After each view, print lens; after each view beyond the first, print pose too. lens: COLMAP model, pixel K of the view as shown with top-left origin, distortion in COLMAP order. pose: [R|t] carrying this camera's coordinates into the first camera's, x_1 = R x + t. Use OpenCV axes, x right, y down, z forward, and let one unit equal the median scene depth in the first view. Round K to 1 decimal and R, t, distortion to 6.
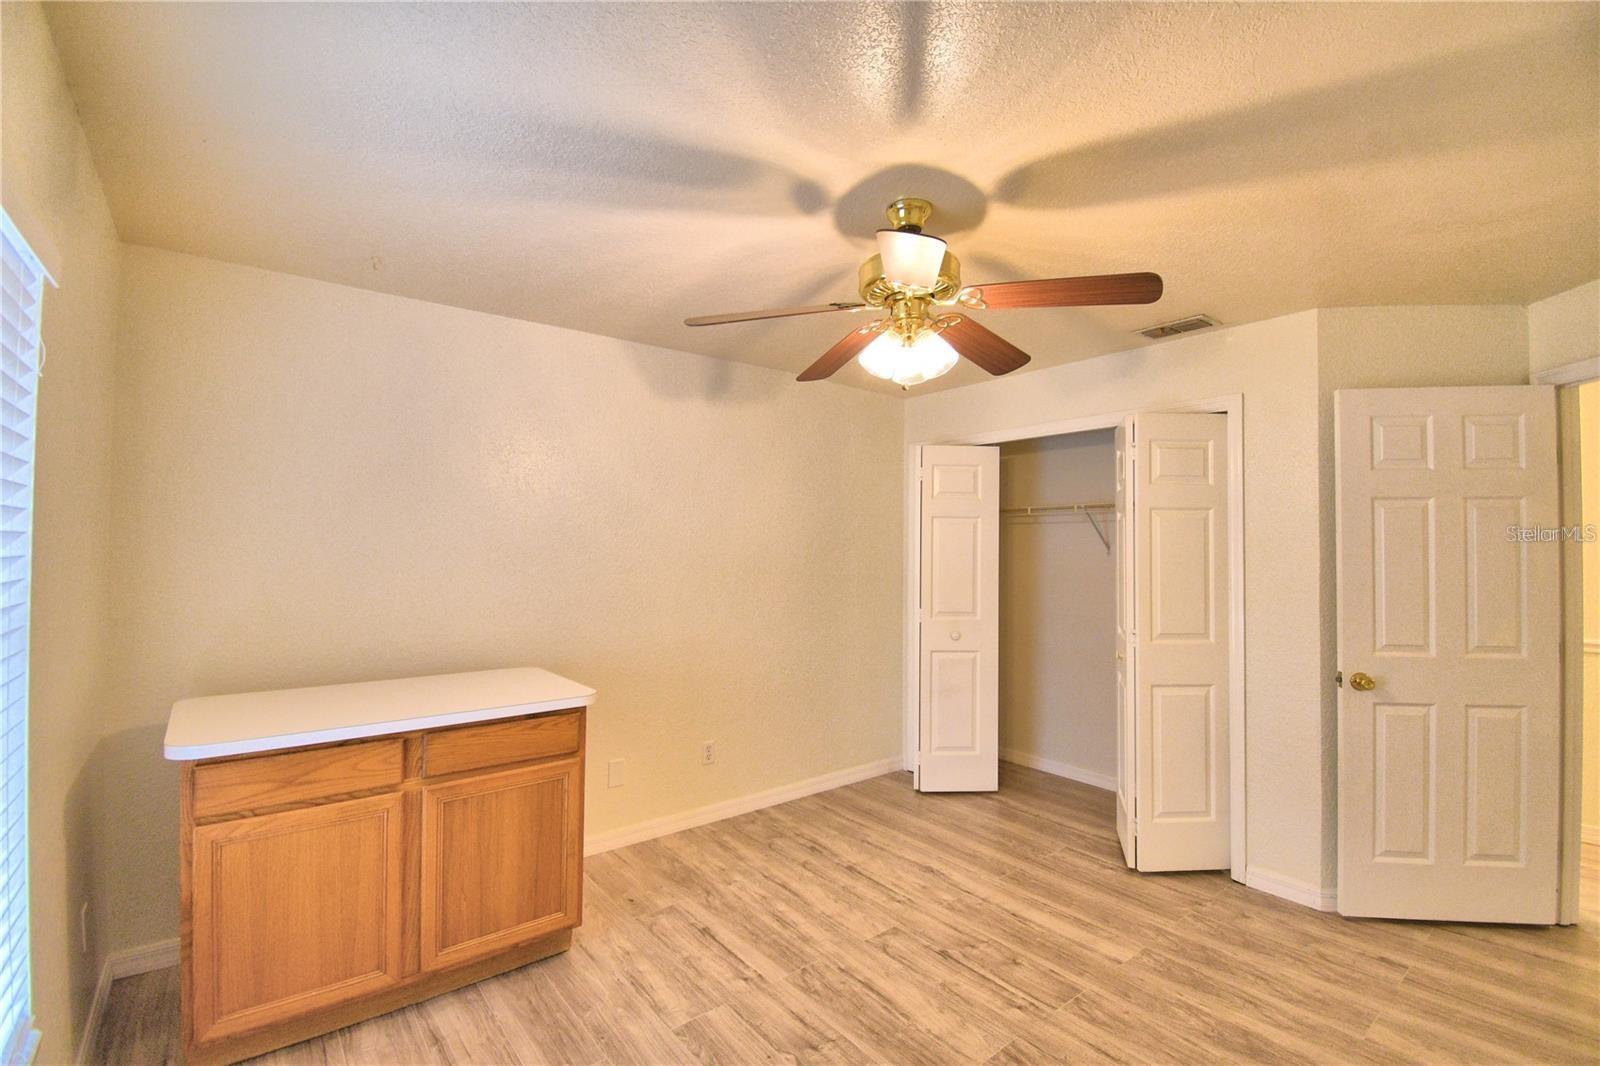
lens RADIAL K [[702.5, 0, 792.9], [0, 702.5, 534.7], [0, 0, 1]] dist [0.020460, -0.025894]
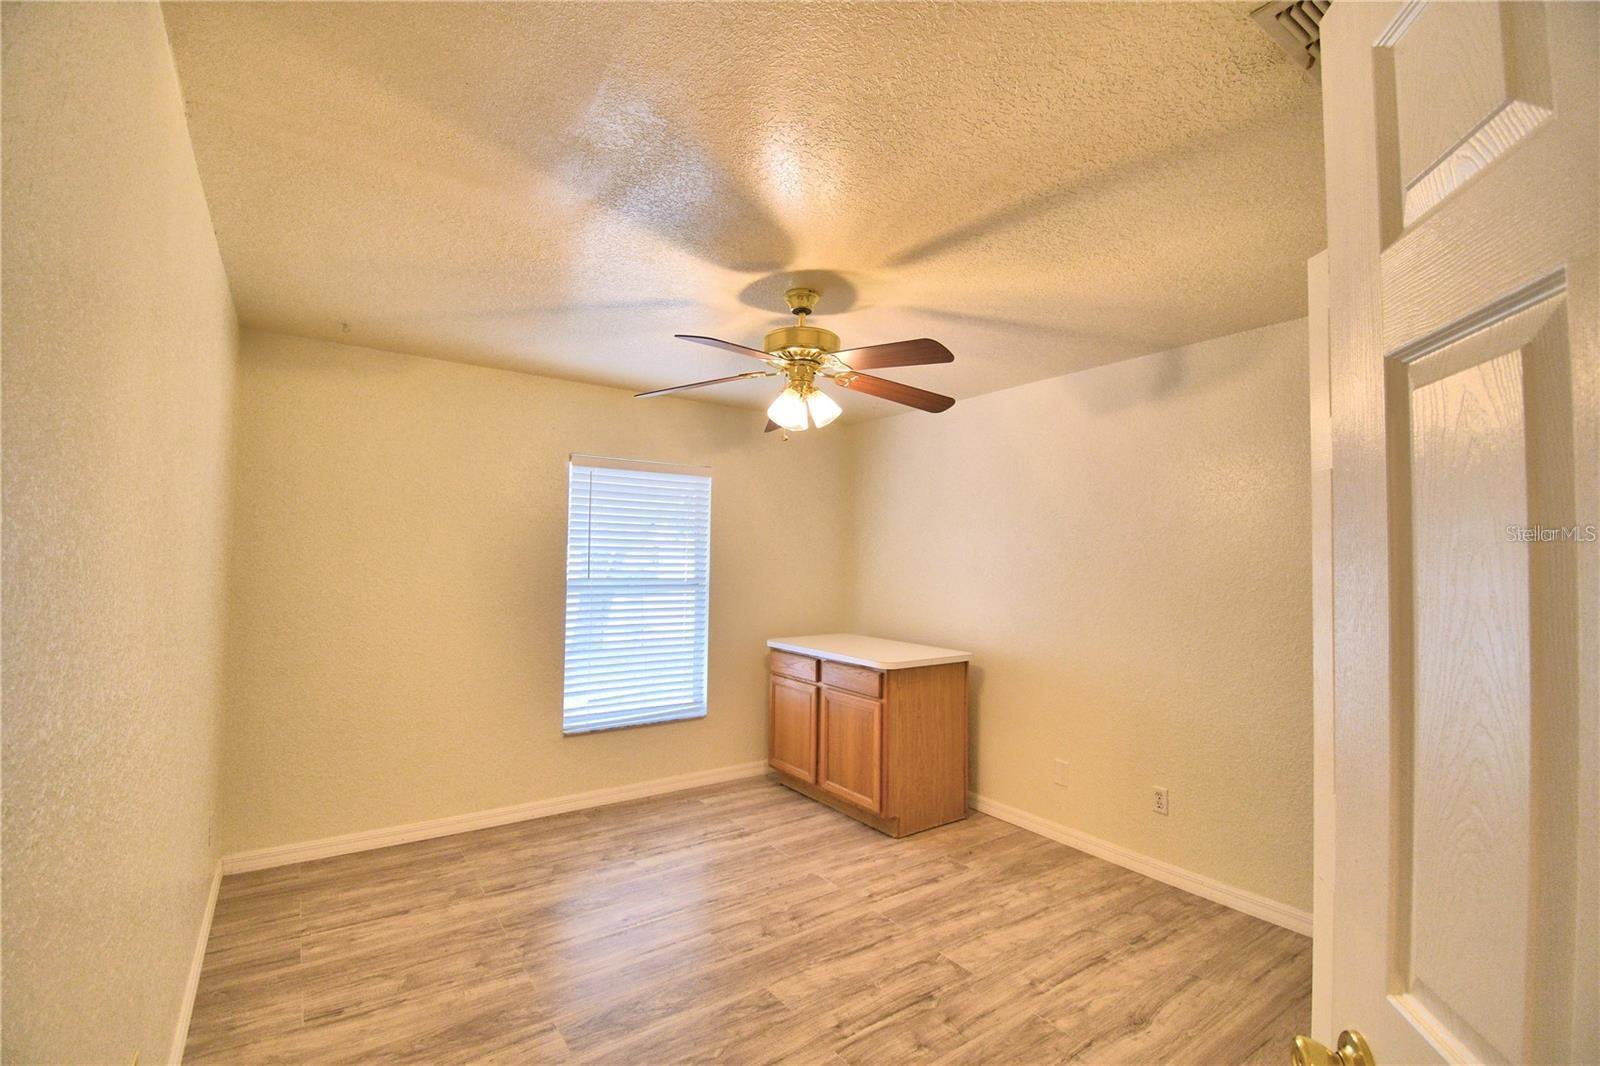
lens RADIAL K [[702.5, 0, 792.9], [0, 702.5, 534.7], [0, 0, 1]] dist [0.020460, -0.025894]
pose [[-0.061636, -0.043350, -0.997157, 1.056560], [0.004037, 0.999037, -0.043681, 0.019951], [0.998091, -0.006718, -0.061402, 0.789569]]
